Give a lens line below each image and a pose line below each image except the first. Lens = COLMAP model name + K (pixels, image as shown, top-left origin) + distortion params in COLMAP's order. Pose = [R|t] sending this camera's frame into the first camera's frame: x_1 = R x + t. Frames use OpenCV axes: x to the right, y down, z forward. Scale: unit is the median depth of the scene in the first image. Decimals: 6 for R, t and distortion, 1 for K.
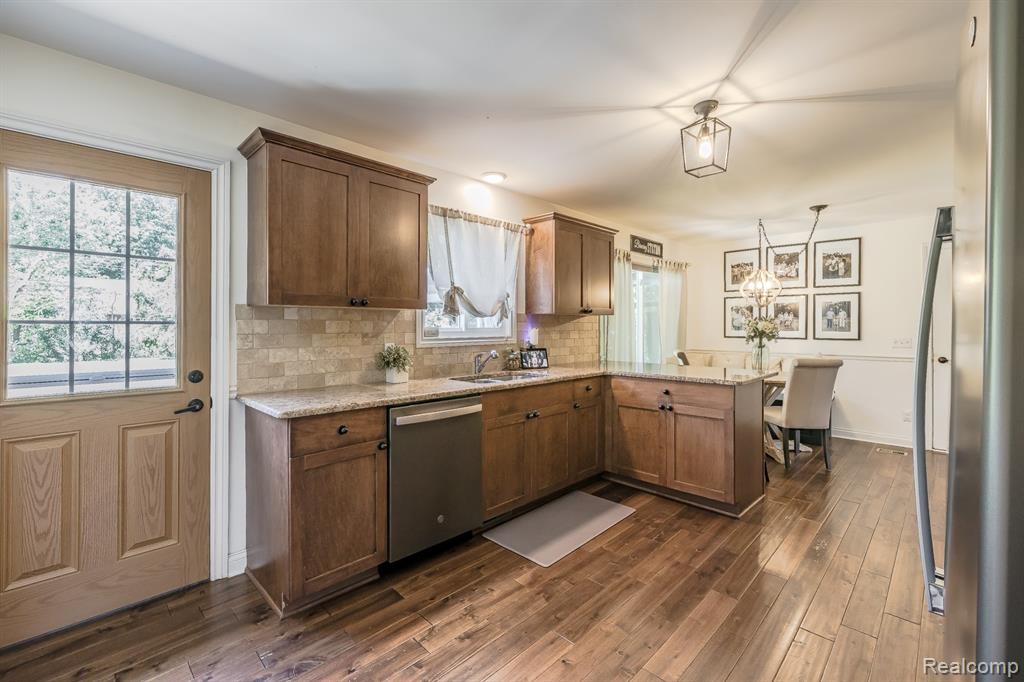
lens RADIAL K [[441.5, 0, 499.9], [0, 441.5, 324.2], [0, 0, 1]] dist [-0.000943, 0.000095]
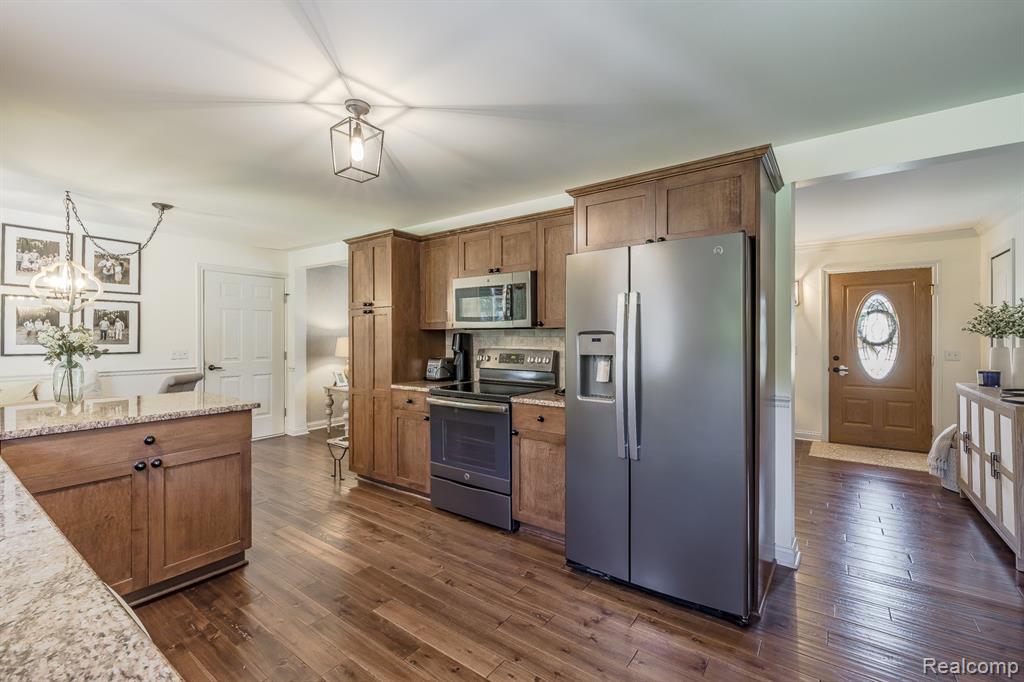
lens RADIAL K [[441.5, 0, 510.0], [0, 441.5, 336.2], [0, 0, 1]] dist [-0.000943, 0.000095]
pose [[-0.157294, 0.000203, 0.987552, -0.242113], [-0.004230, 0.999991, -0.000880, -0.002214], [-0.987543, -0.004316, -0.157292, 0.393568]]
